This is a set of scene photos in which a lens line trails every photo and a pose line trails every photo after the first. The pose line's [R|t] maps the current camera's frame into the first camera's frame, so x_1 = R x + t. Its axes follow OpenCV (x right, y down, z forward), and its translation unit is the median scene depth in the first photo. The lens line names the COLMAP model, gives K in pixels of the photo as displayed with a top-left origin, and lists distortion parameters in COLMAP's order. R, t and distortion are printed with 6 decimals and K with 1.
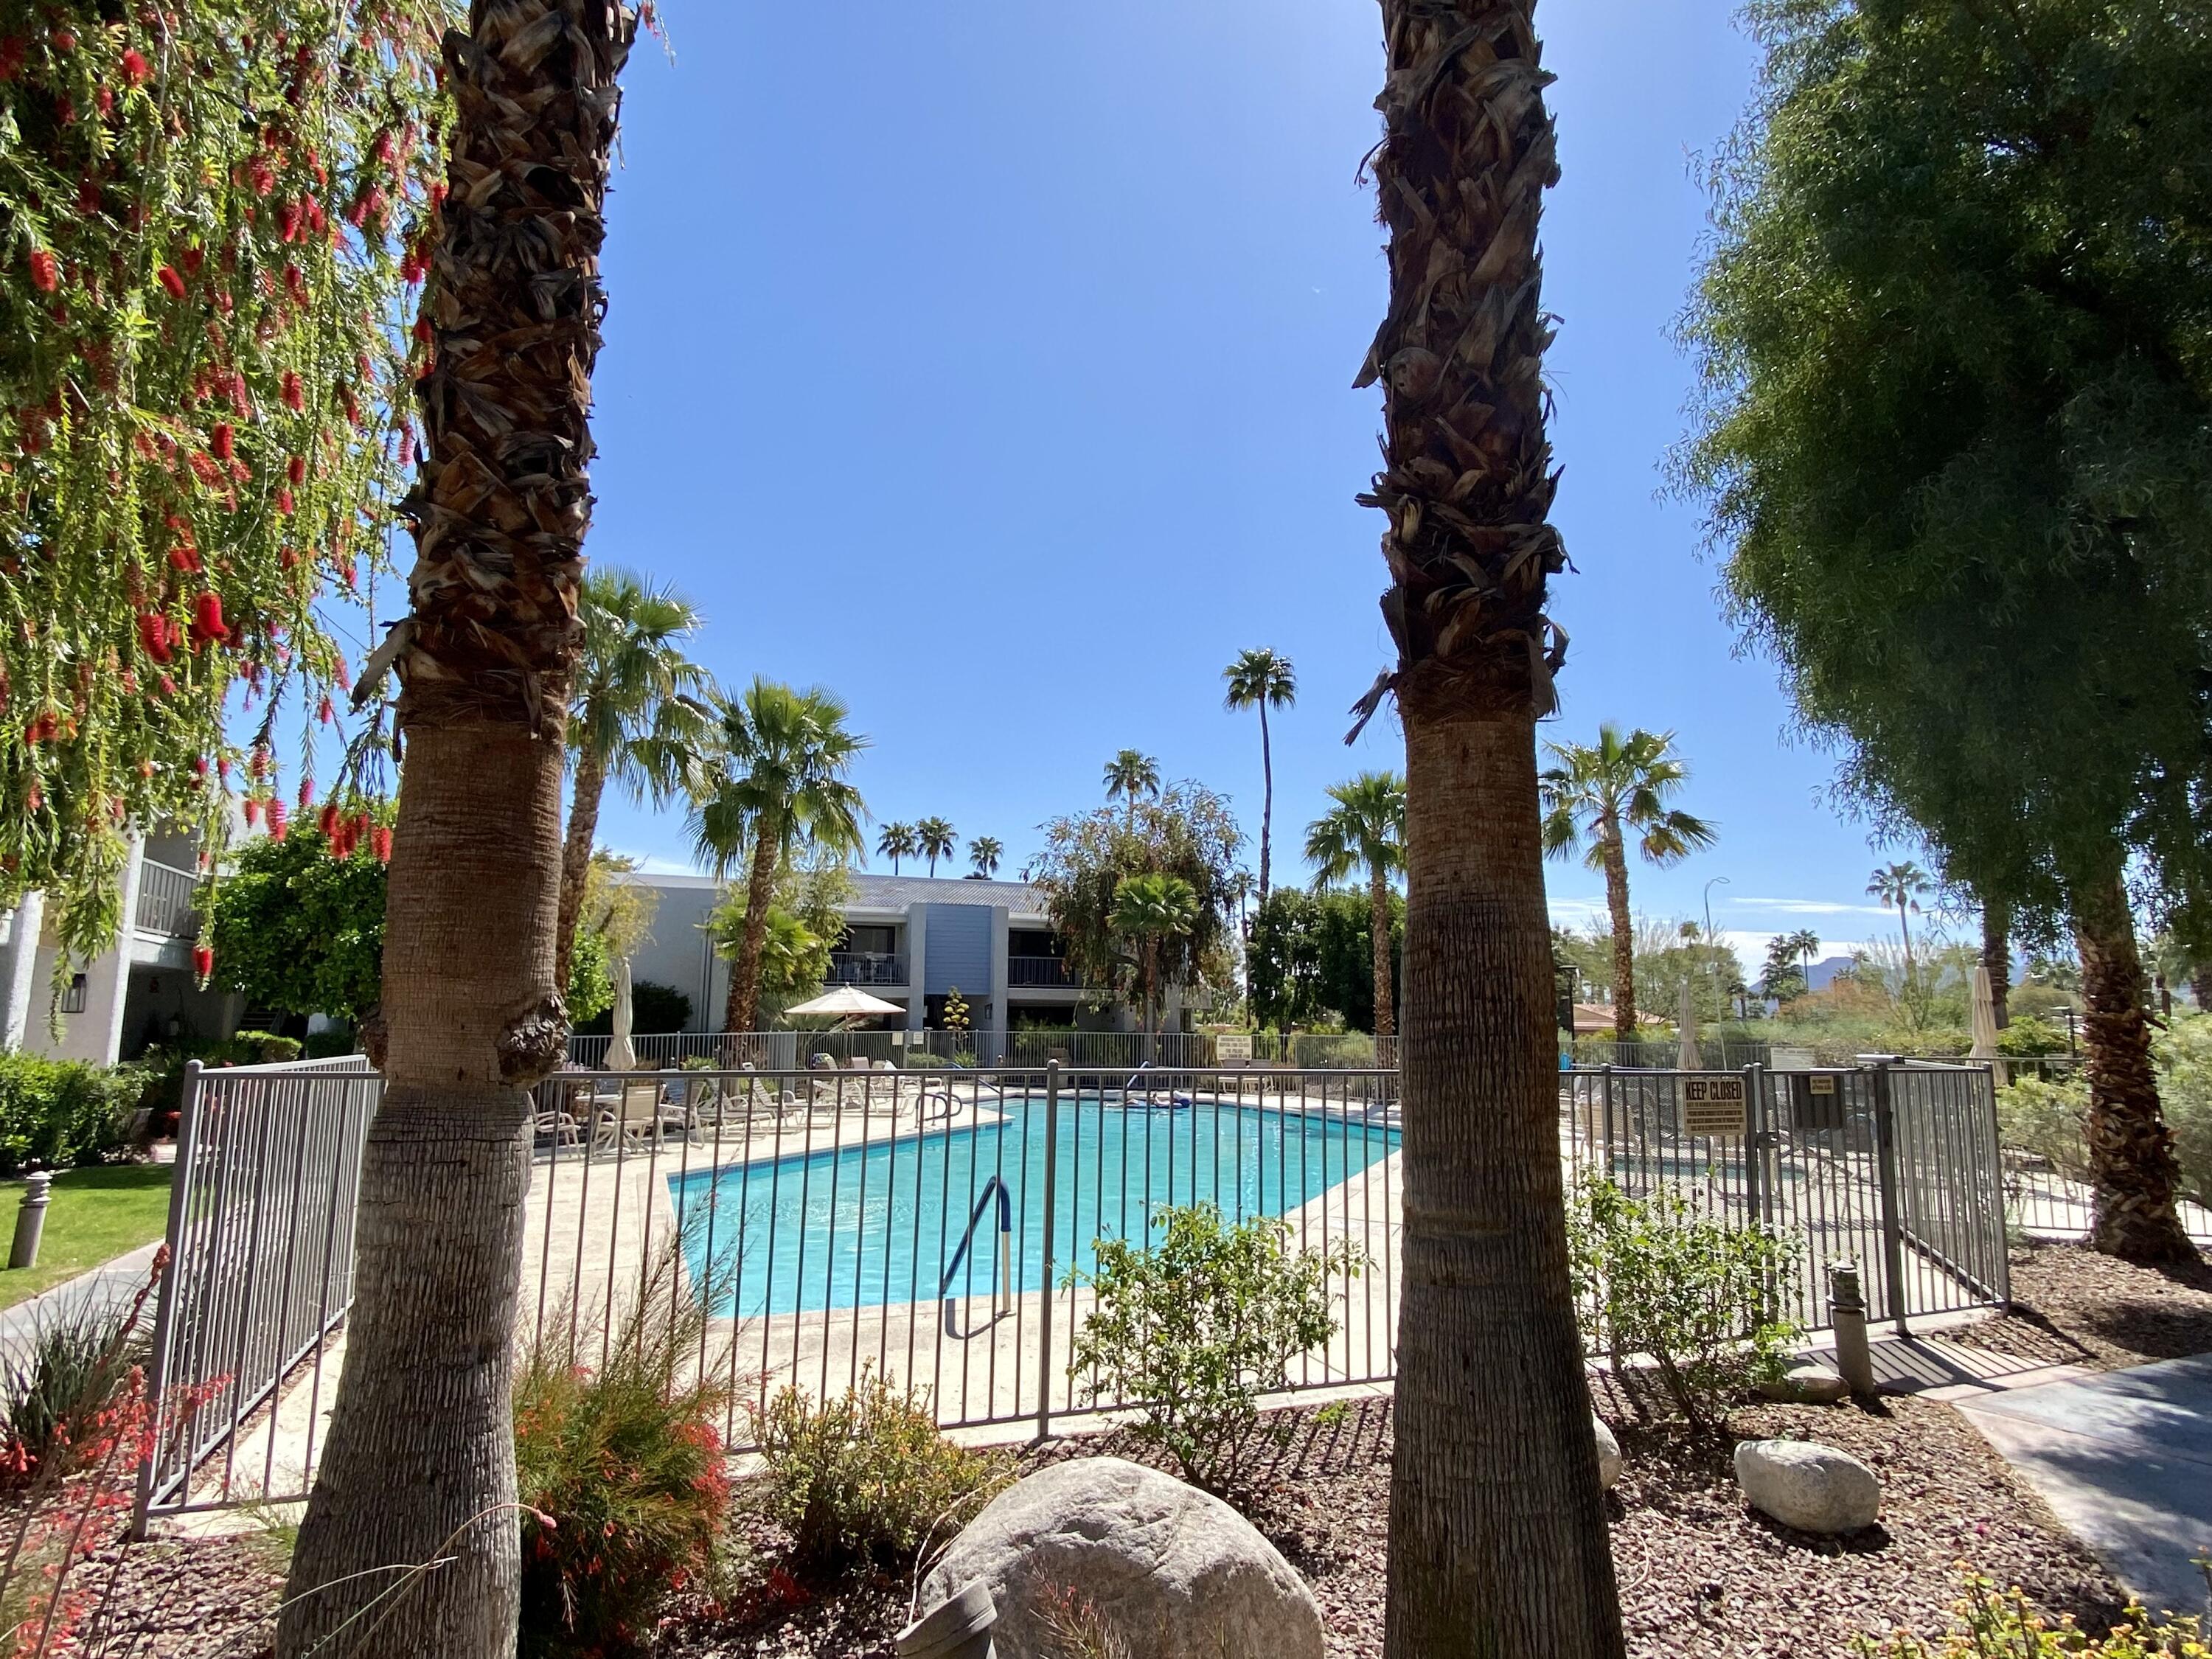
lens RADIAL K [[1181.7, 0, 1106.0], [0, 1181.7, 829.5], [0, 0, 1]] dist [0.028943, -0.024748]
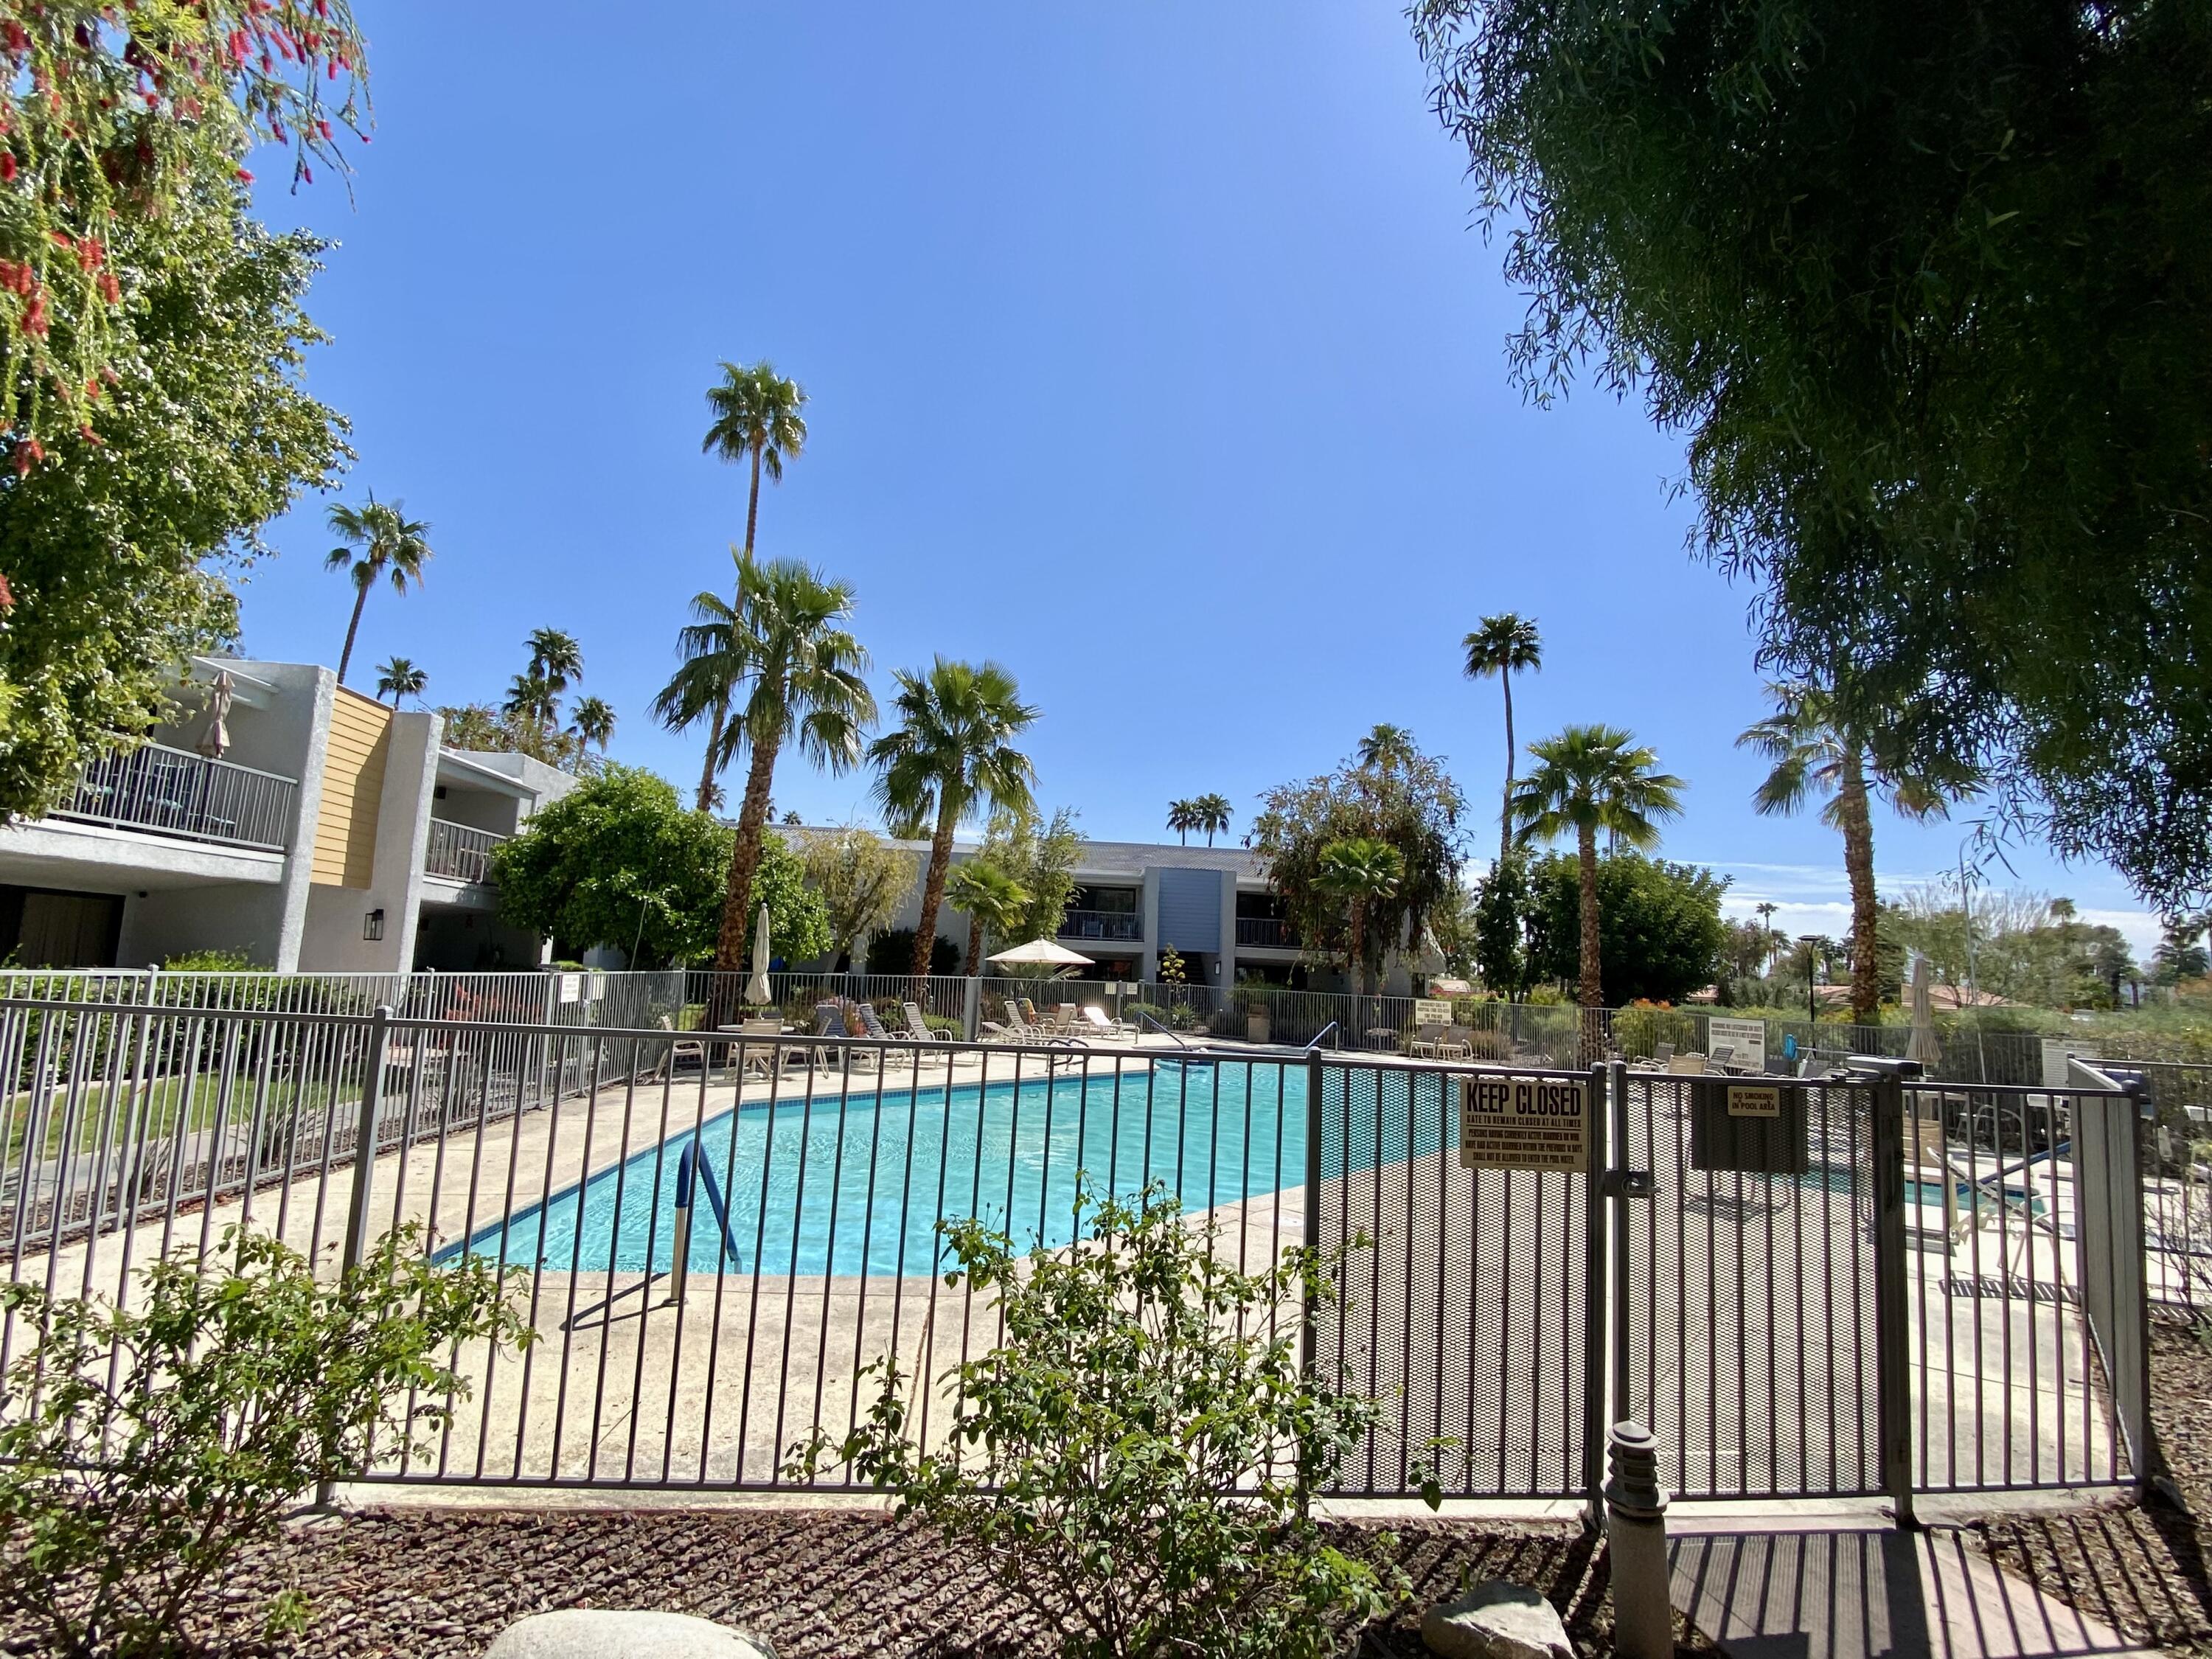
lens RADIAL K [[1038.4, 0, 1100.7], [0, 1038.4, 861.3], [0, 0, 1]] dist [0.021822, -0.000079]
pose [[0.956088, 0.003596, -0.293058, 0.077829], [0.010829, 0.998808, 0.047585, 0.010554], [0.292880, -0.048669, 0.954910, 0.068456]]
